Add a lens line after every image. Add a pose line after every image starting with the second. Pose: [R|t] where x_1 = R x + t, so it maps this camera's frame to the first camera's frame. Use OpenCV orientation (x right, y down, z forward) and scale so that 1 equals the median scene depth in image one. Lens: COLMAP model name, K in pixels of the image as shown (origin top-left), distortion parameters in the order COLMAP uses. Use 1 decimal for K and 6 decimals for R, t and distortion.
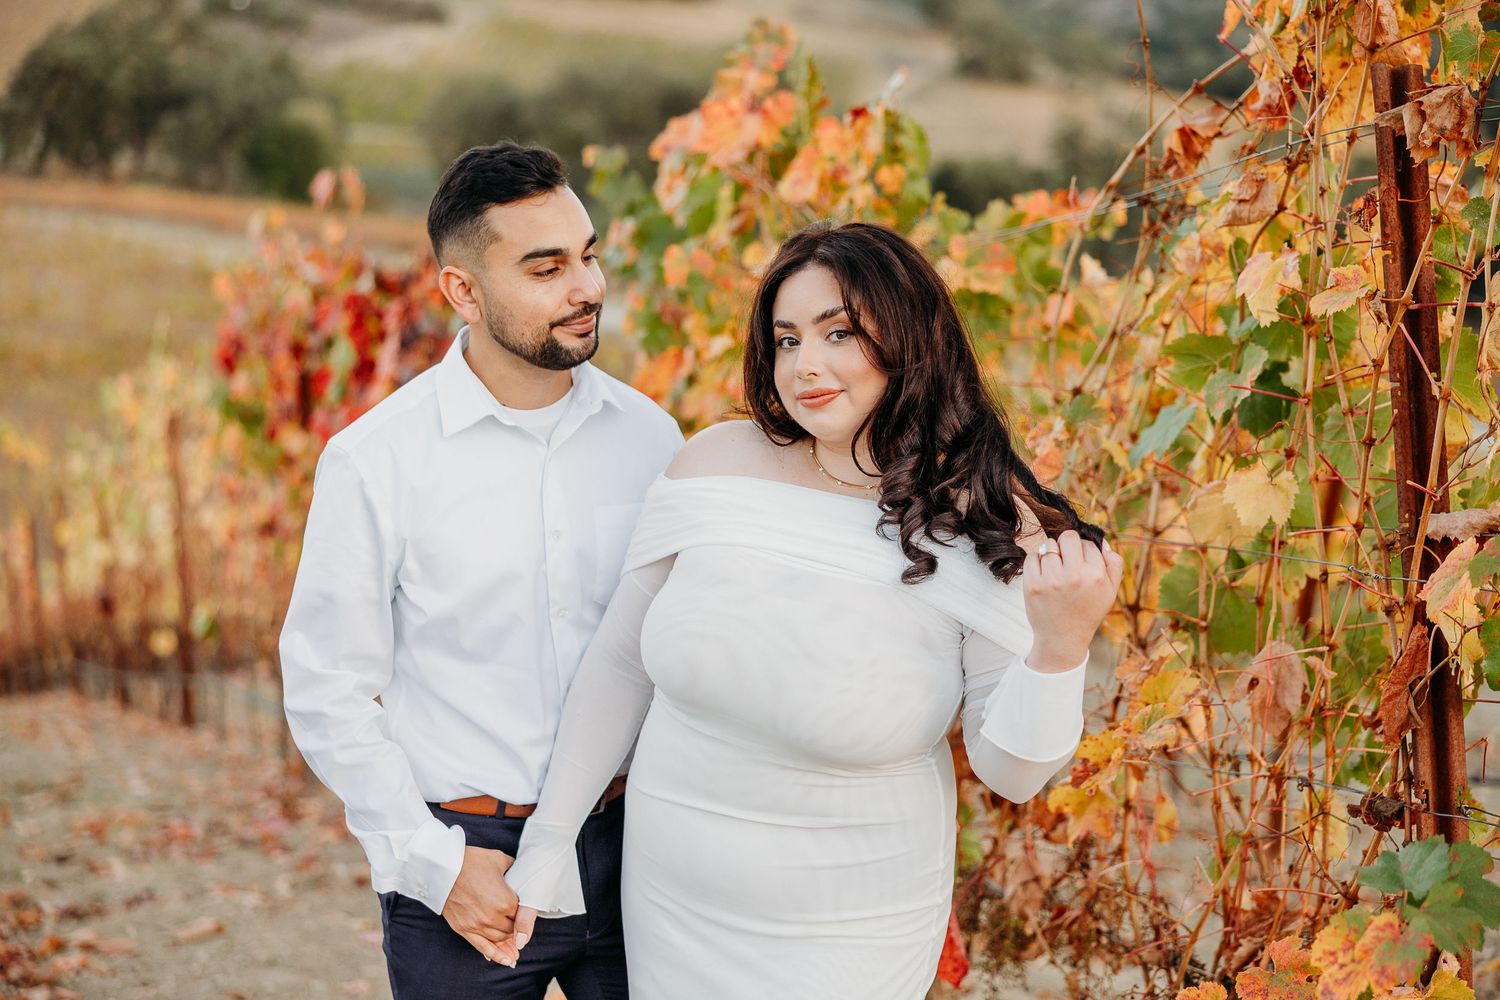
lens RADIAL K [[2479.3, 0, 744.7], [0, 2479.3, 494.2], [0, 0, 1]] dist [0.144994, 0.000000]
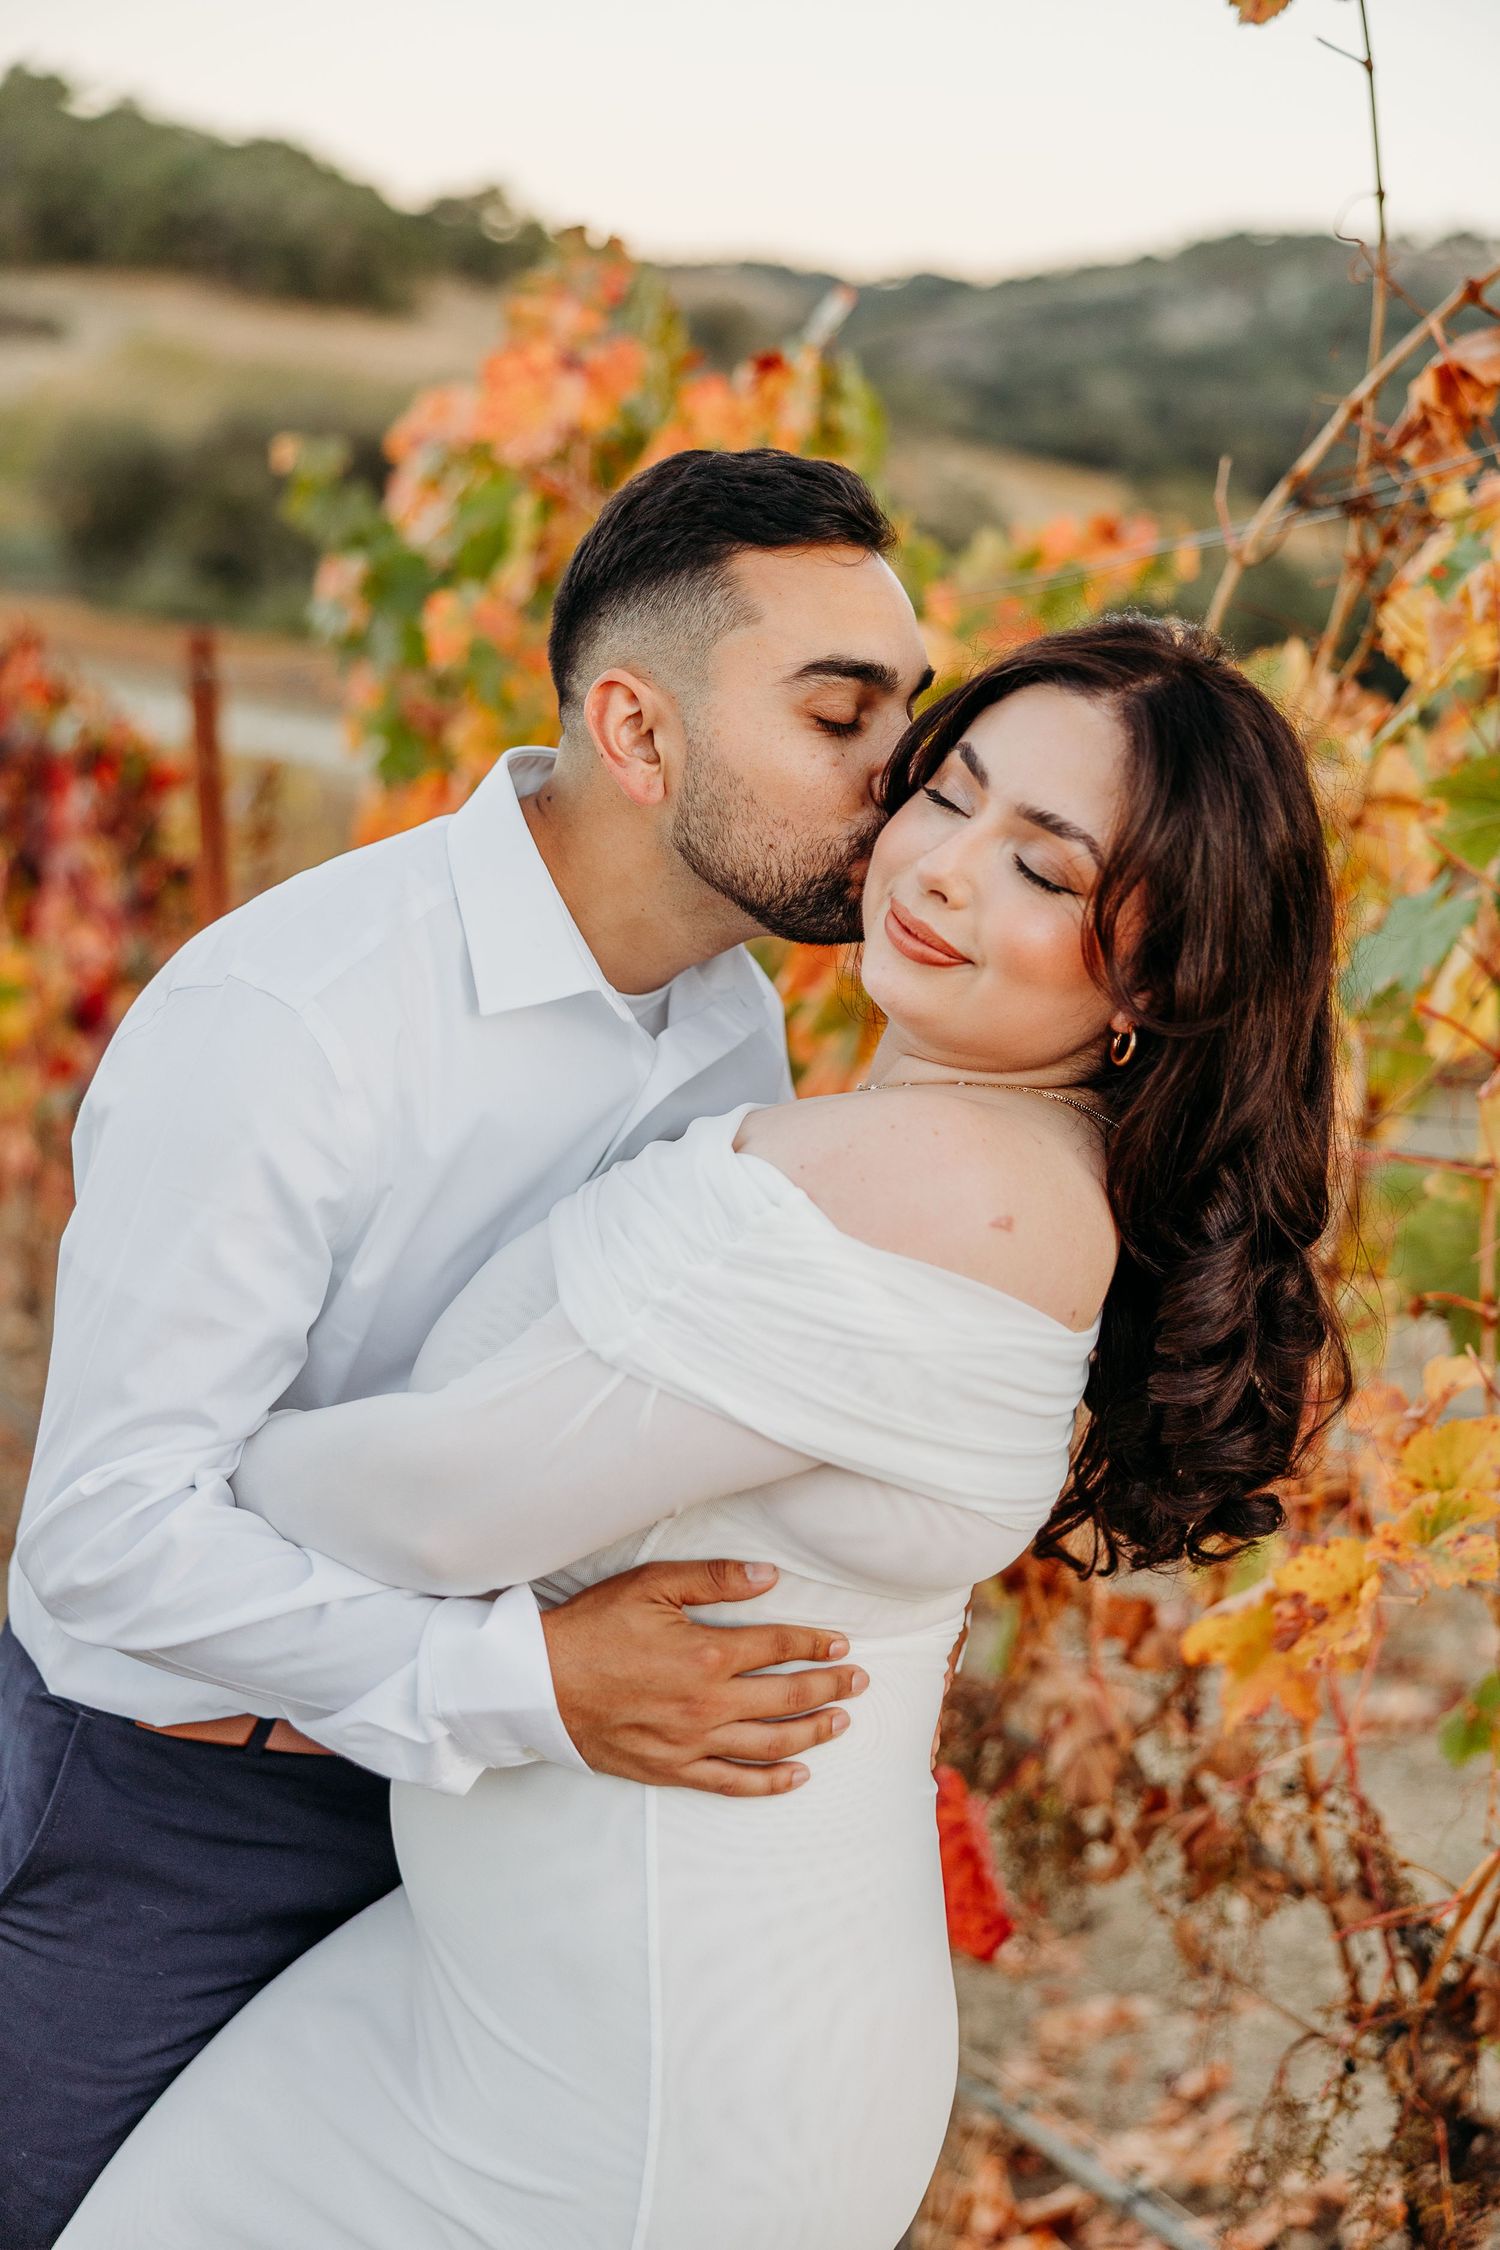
lens RADIAL K [[3213.5, 0, 757.4], [0, 3213.5, 1130.6], [0, 0, 1]] dist [0.013022, 0.000000]
pose [[0.995871, 0.000177, 0.090779, -0.021760], [-0.004692, 0.998762, 0.049521, -0.013326], [-0.090658, -0.049743, 0.994639, 0.238110]]
